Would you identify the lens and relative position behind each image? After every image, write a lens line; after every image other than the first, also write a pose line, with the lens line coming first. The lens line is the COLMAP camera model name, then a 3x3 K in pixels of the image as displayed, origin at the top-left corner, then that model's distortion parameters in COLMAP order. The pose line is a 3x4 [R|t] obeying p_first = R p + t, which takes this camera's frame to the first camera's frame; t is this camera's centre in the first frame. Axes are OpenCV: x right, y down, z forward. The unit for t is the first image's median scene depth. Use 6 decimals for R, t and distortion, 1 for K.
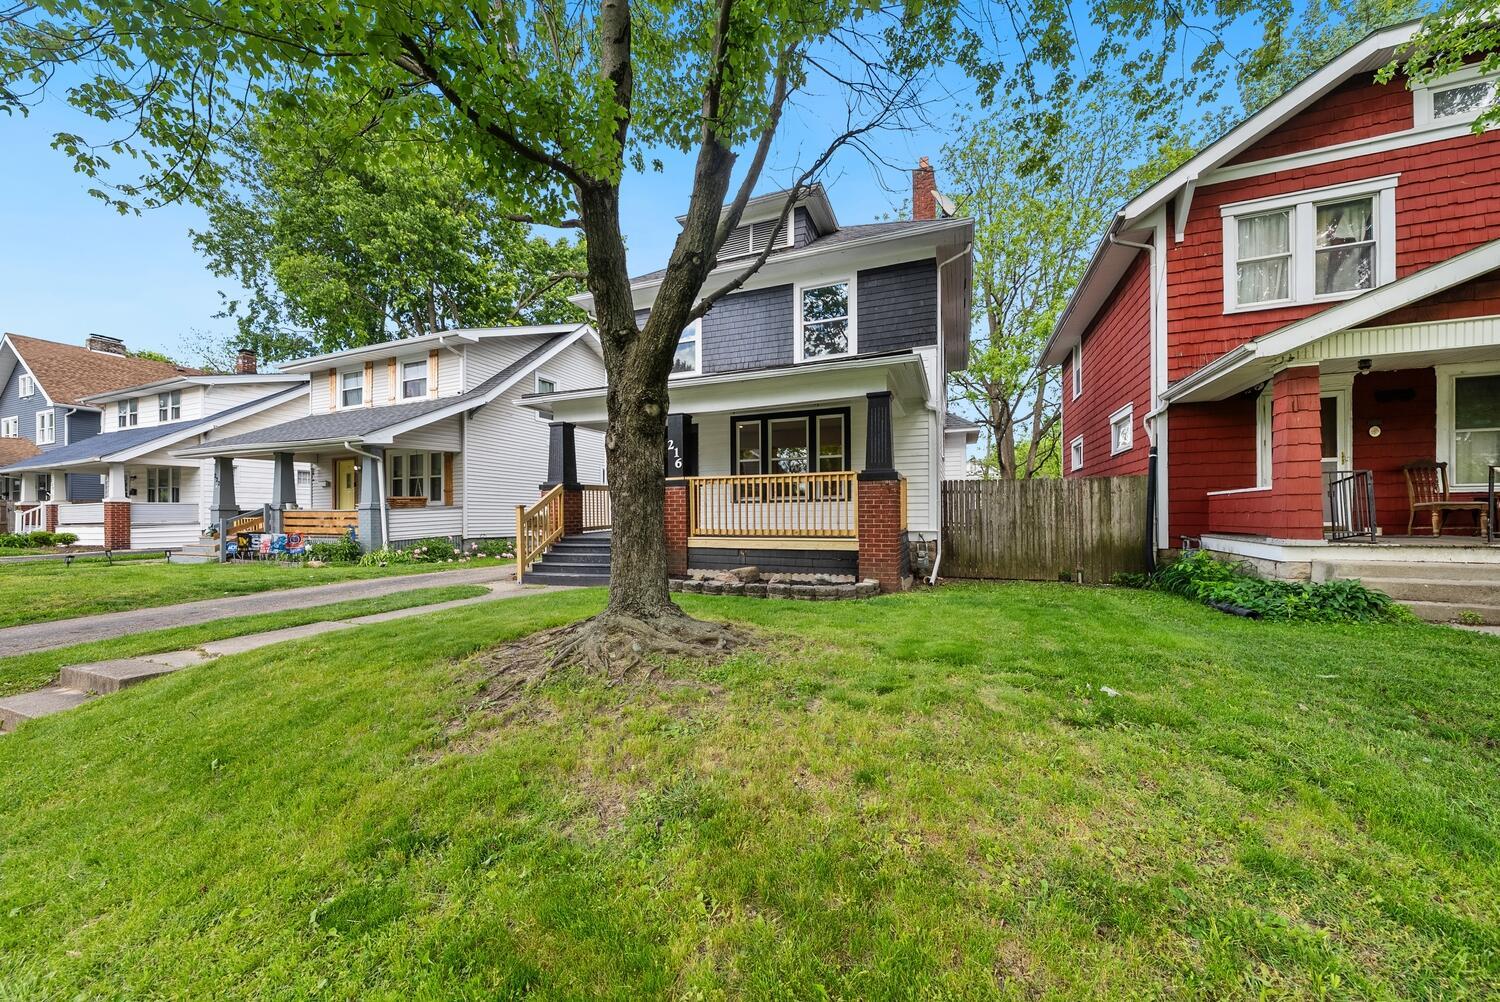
lens RADIAL K [[516.6, 0, 796.9], [0, 516.6, 500.5], [0, 0, 1]] dist [-0.000563, -0.000033]
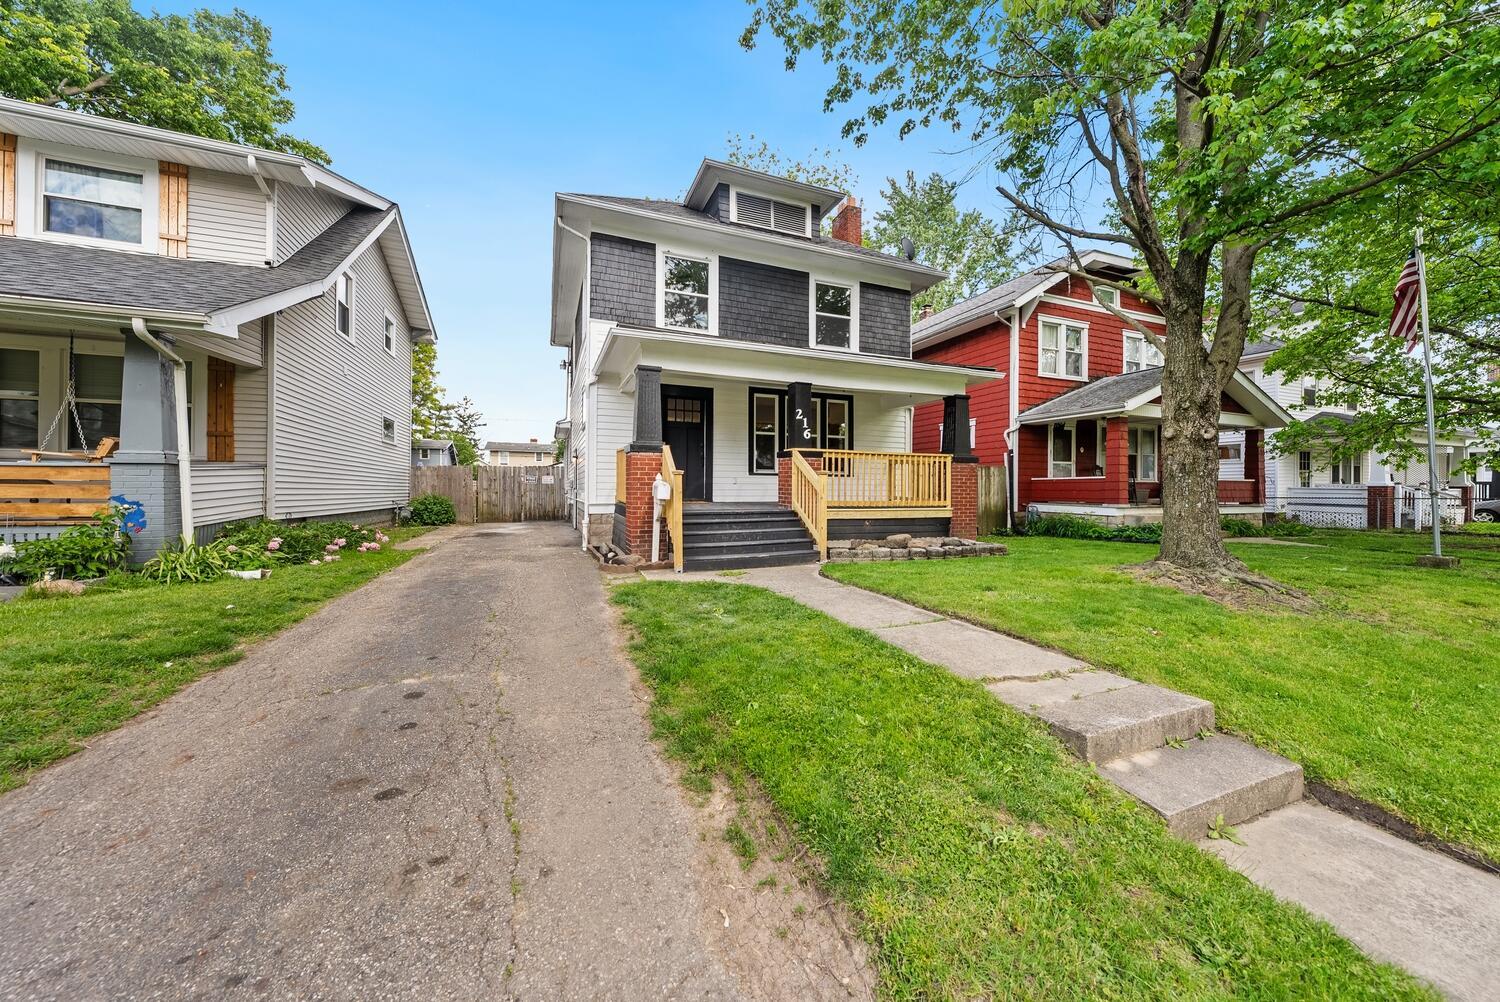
lens RADIAL K [[507.2, 0, 748.5], [0, 507.2, 470.6], [0, 0, 1]] dist [-0.000718, 0.000027]
pose [[0.742305, 0.036409, 0.669073, -0.916935], [-0.030739, 0.999322, -0.020277, 0.019452], [-0.669357, -0.005515, 0.742920, 0.344605]]
